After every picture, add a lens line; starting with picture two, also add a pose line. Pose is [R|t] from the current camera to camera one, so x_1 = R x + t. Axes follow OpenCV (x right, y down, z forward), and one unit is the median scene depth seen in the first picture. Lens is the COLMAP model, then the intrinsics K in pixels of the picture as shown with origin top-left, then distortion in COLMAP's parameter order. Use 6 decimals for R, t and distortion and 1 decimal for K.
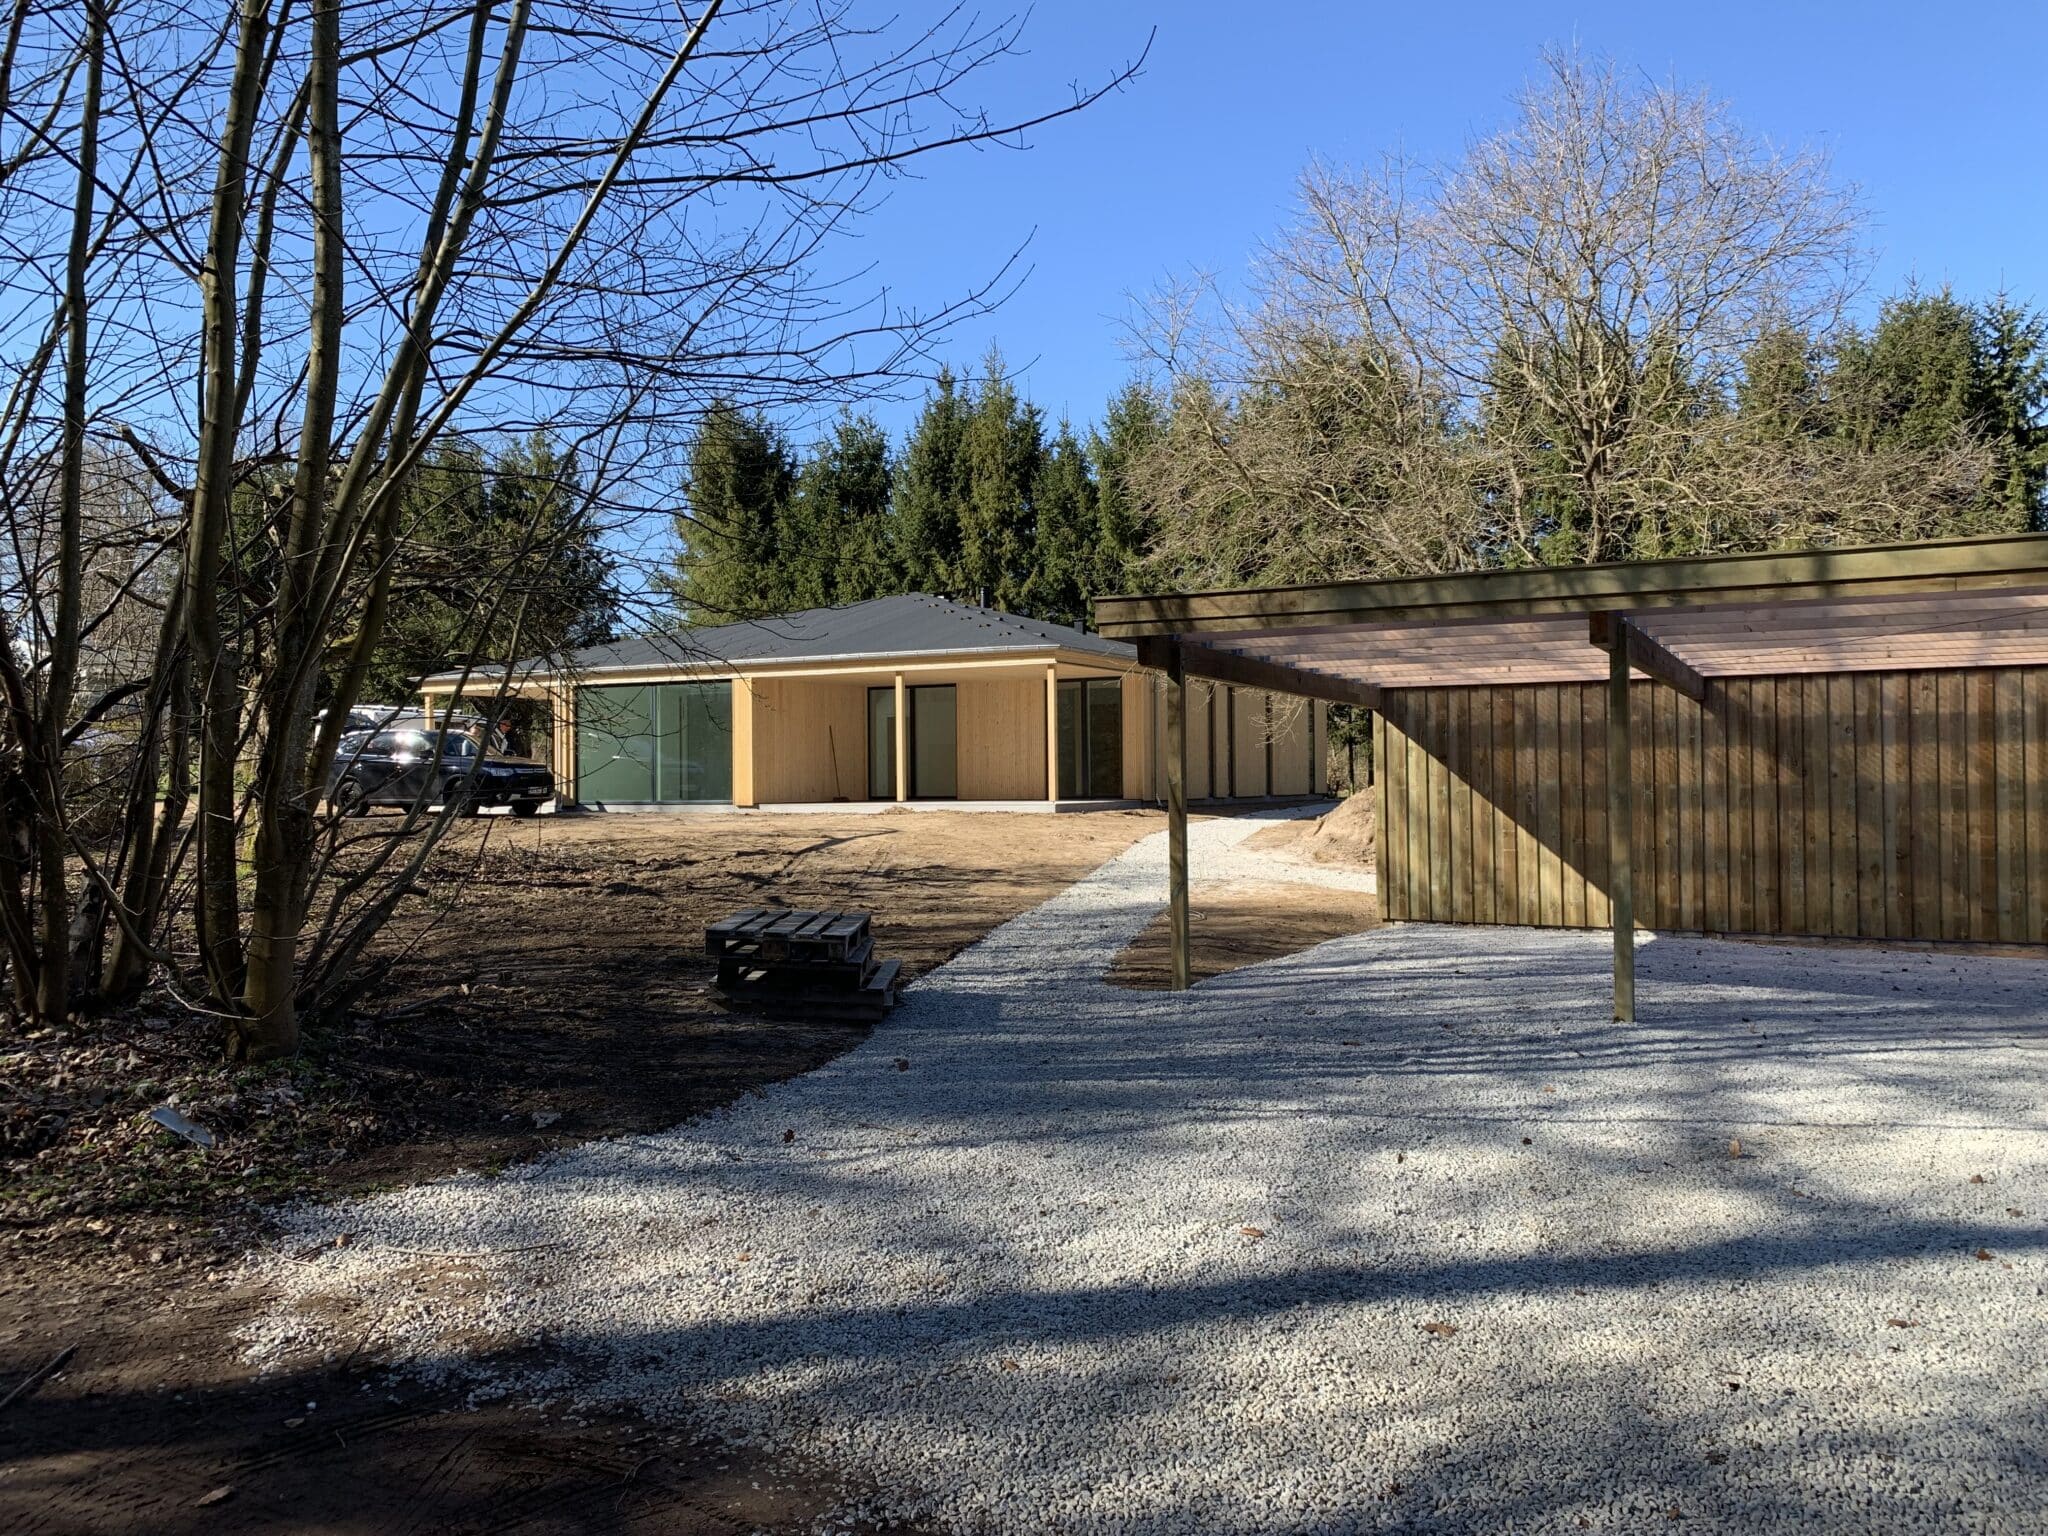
lens RADIAL K [[1561.6, 0, 1028.2], [0, 1561.6, 764.7], [0, 0, 1]] dist [-0.001071, -0.007595]
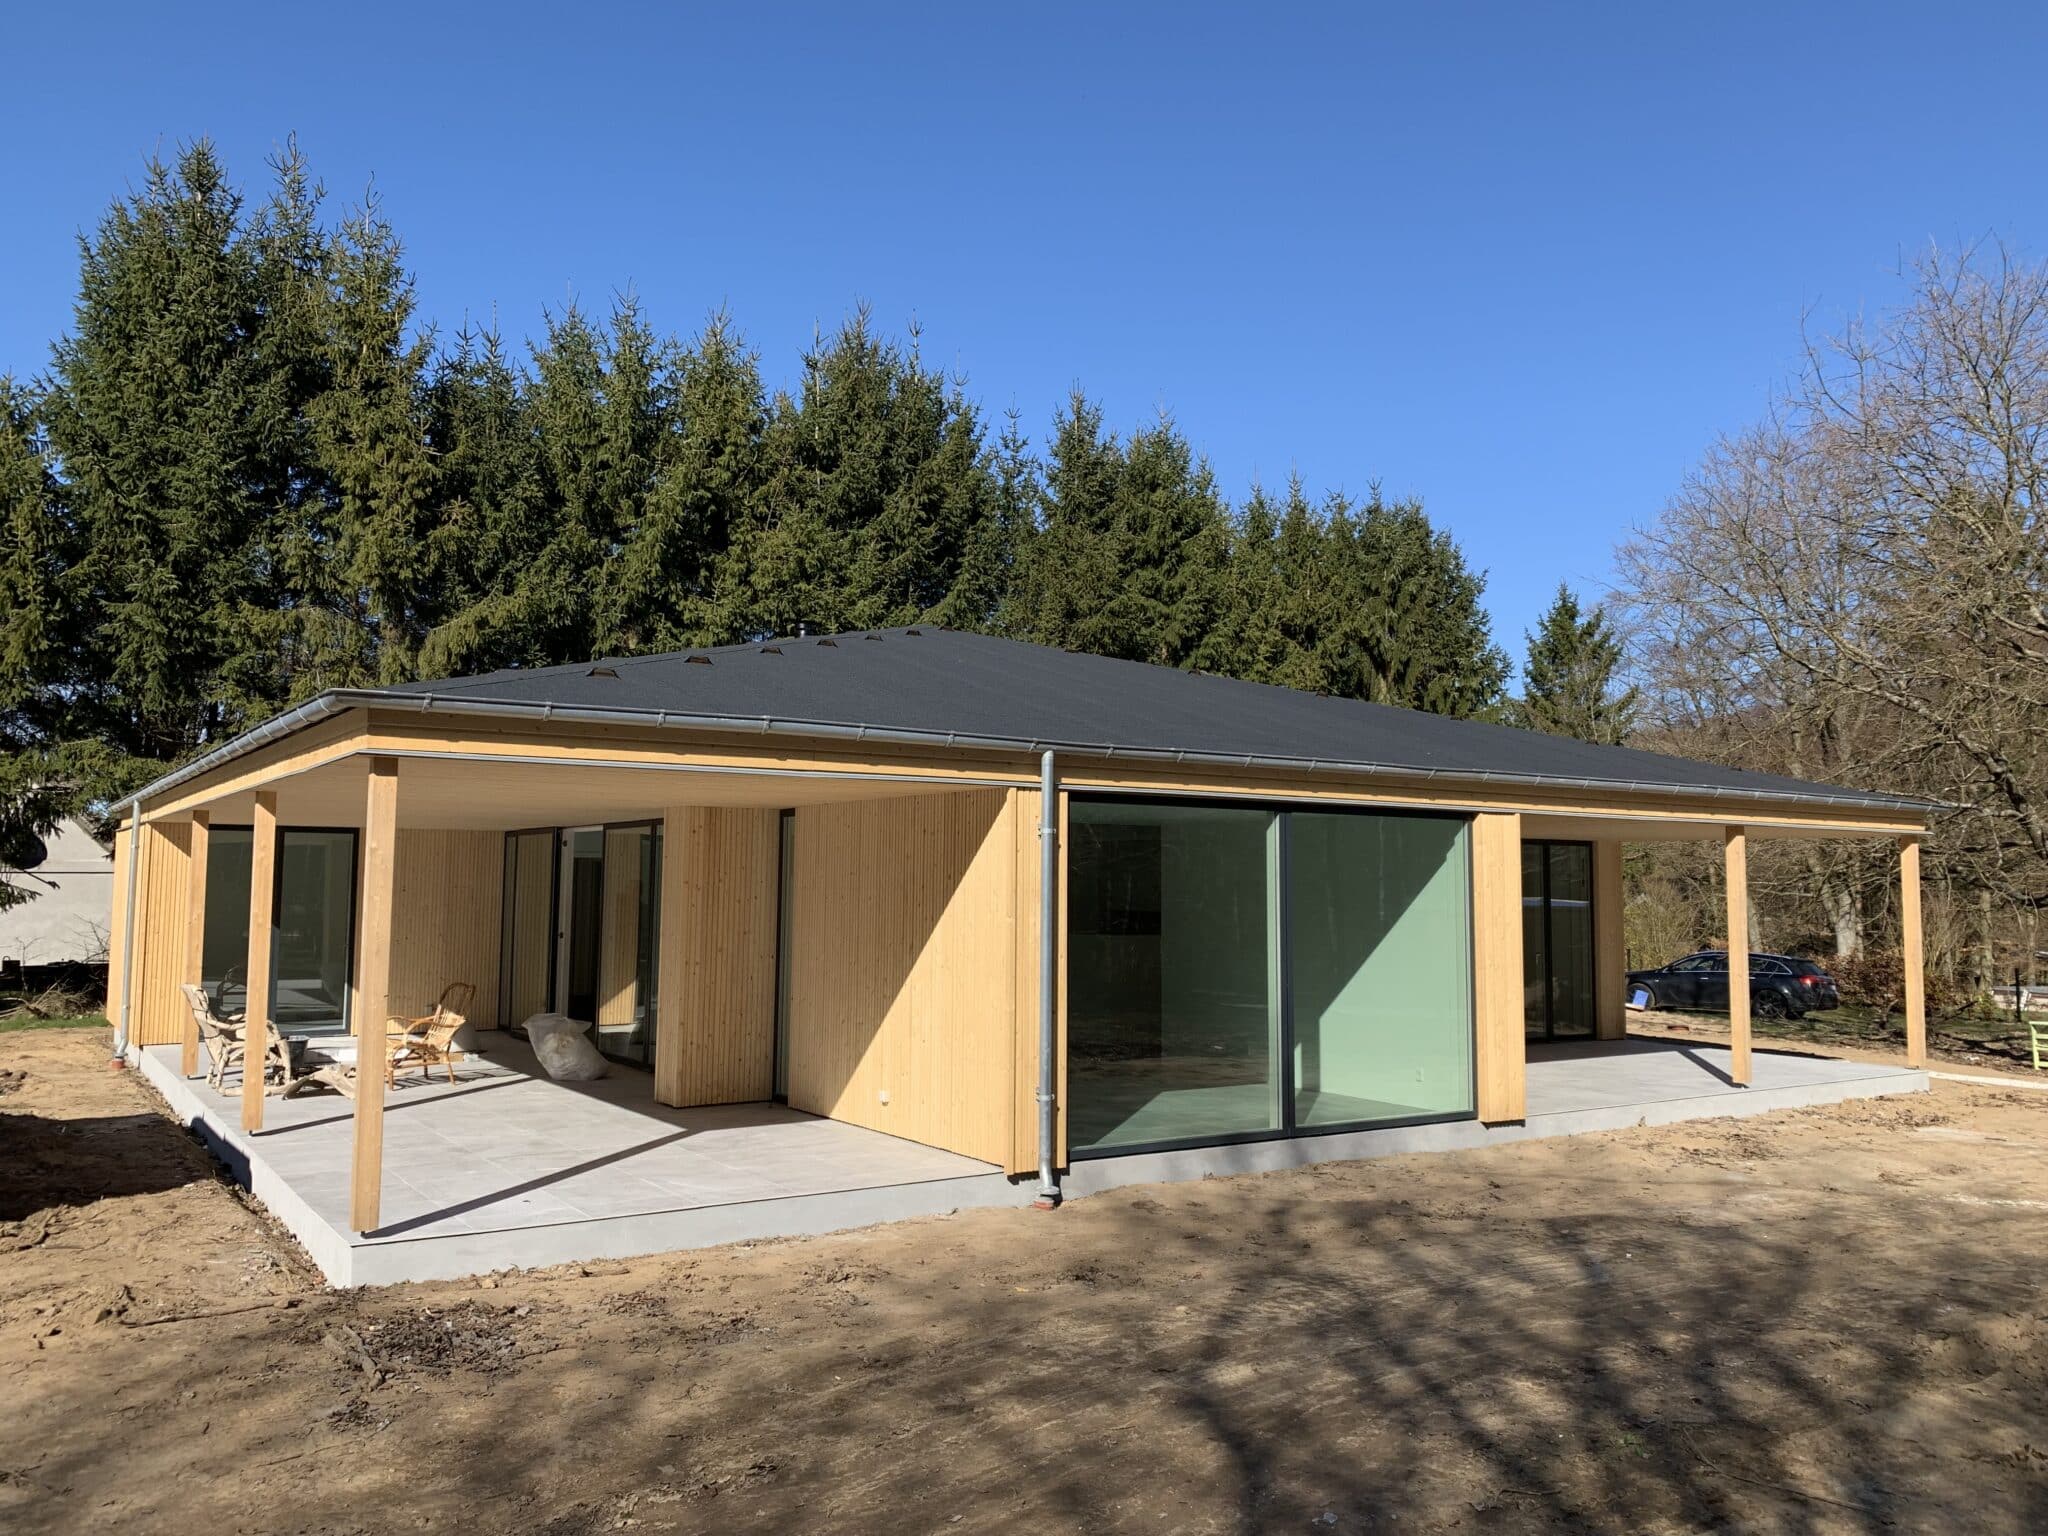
lens RADIAL K [[1563.3, 0, 1024.1], [0, 1563.3, 769.2], [0, 0, 1]] dist [-0.003249, -0.004718]
pose [[0.456690, 0.082340, 0.885807, -0.365244], [-0.019891, 0.996404, -0.082366, -0.018045], [-0.889403, 0.019996, 0.456686, 0.557658]]
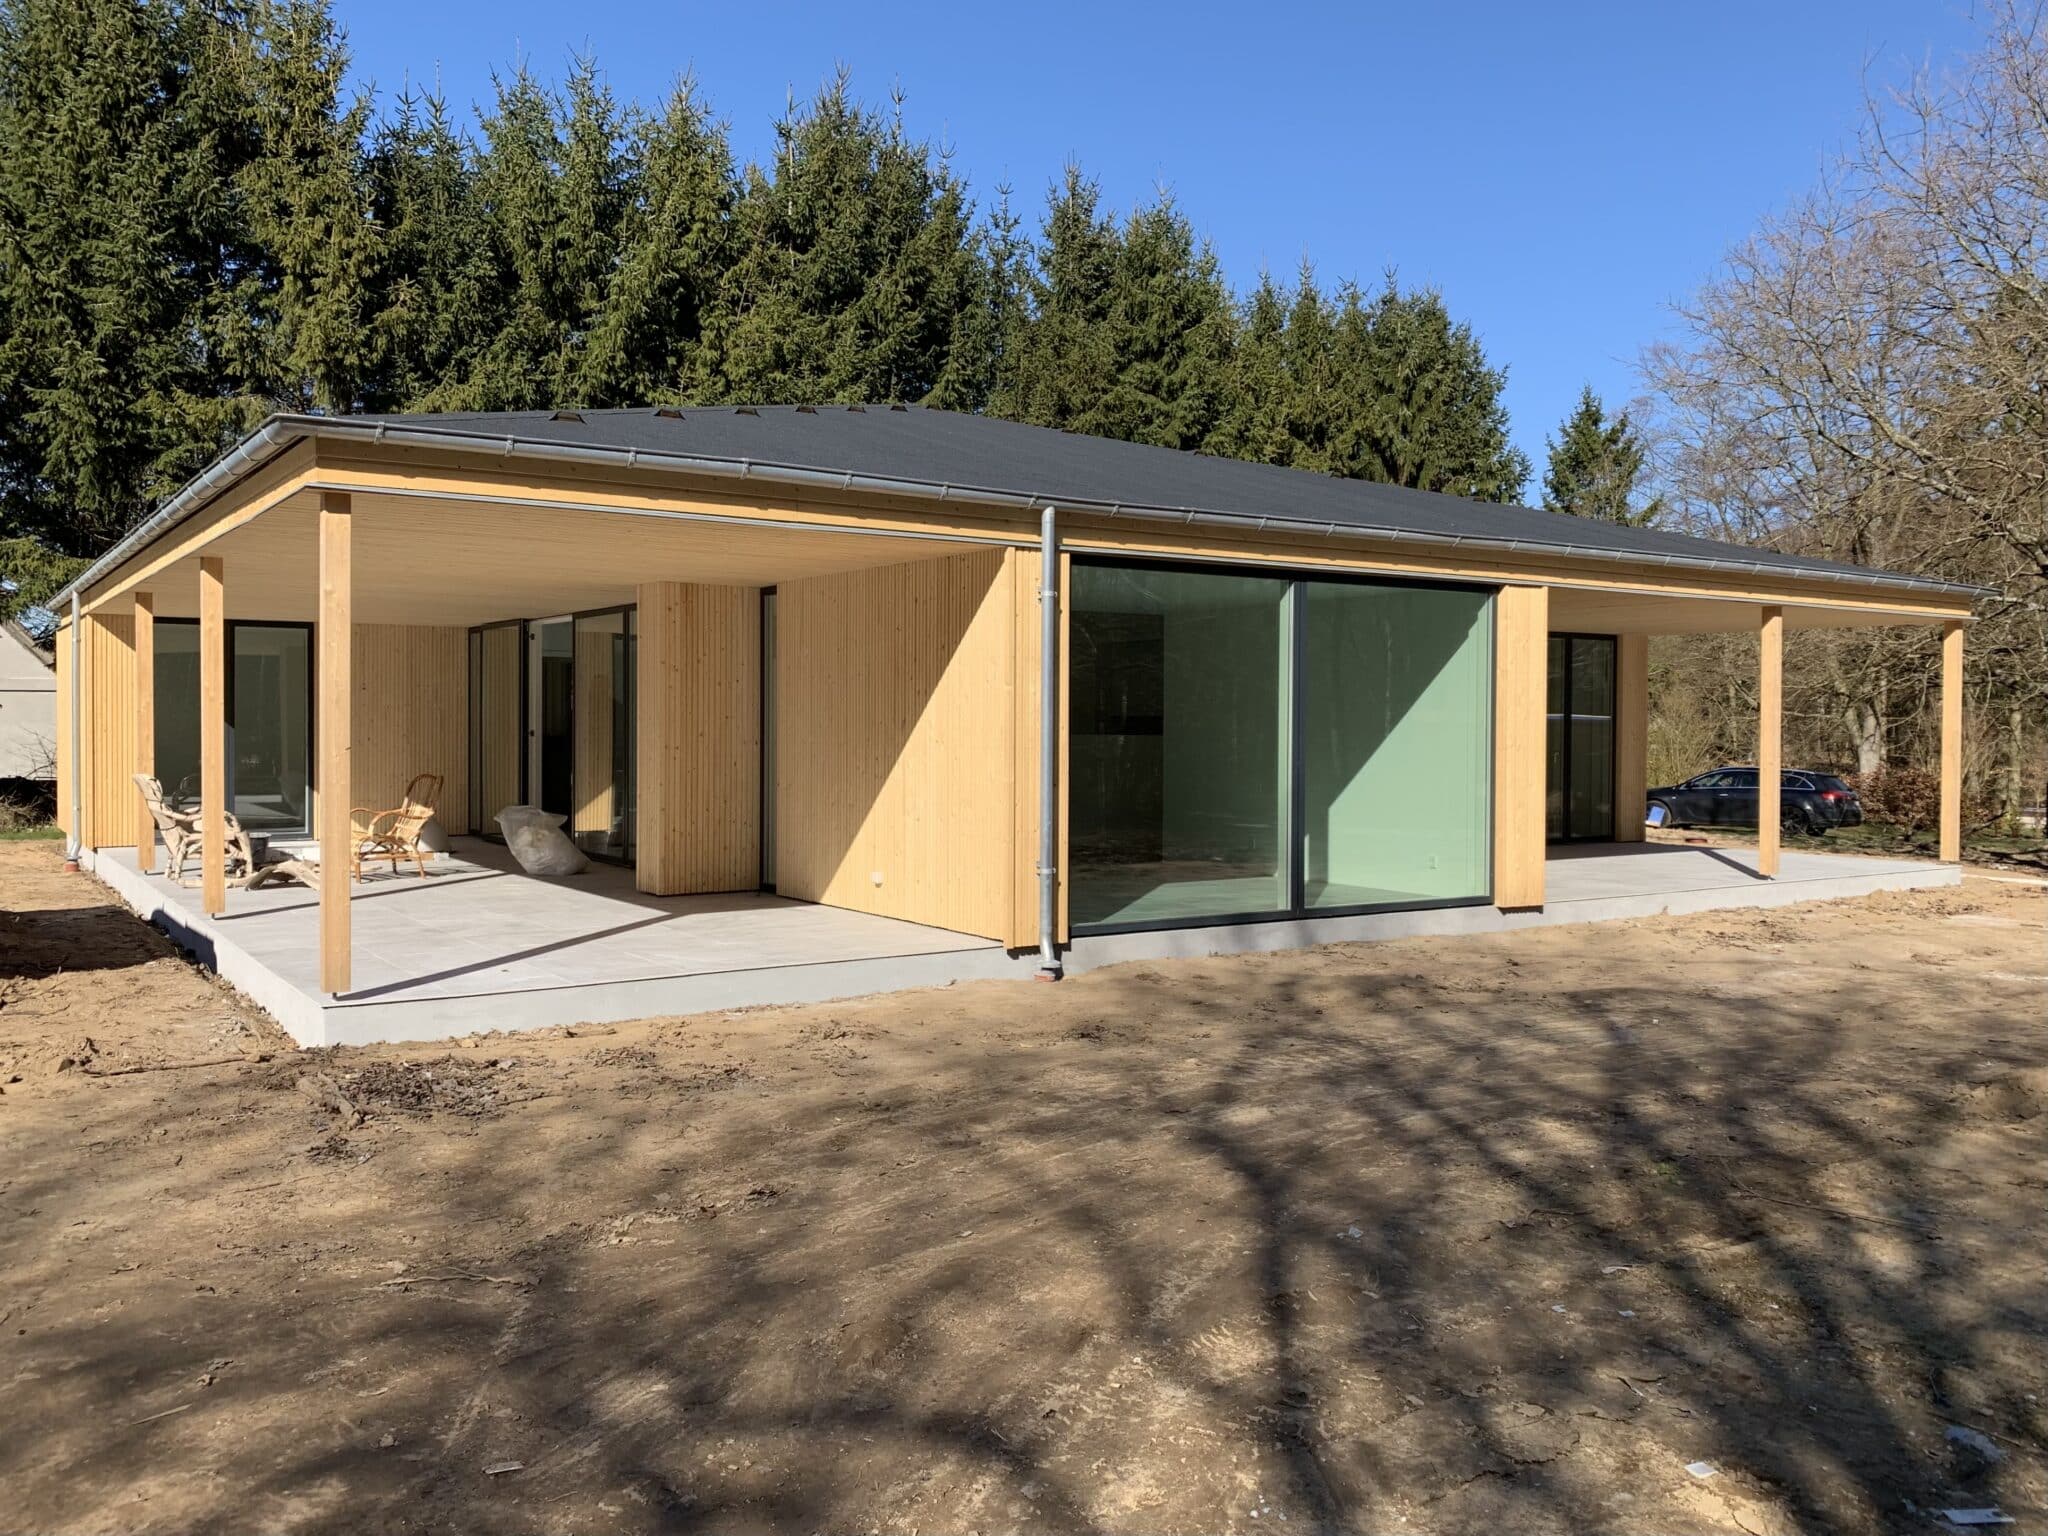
lens RADIAL K [[1634.5, 0, 1019.3], [0, 1634.5, 757.9], [0, 0, 1]] dist [0.001481, -0.012360]
pose [[0.452696, -0.006077, 0.891644, -0.362756], [-0.019251, 0.999677, 0.016587, -0.009668], [-0.891457, -0.024674, 0.452433, 0.560354]]
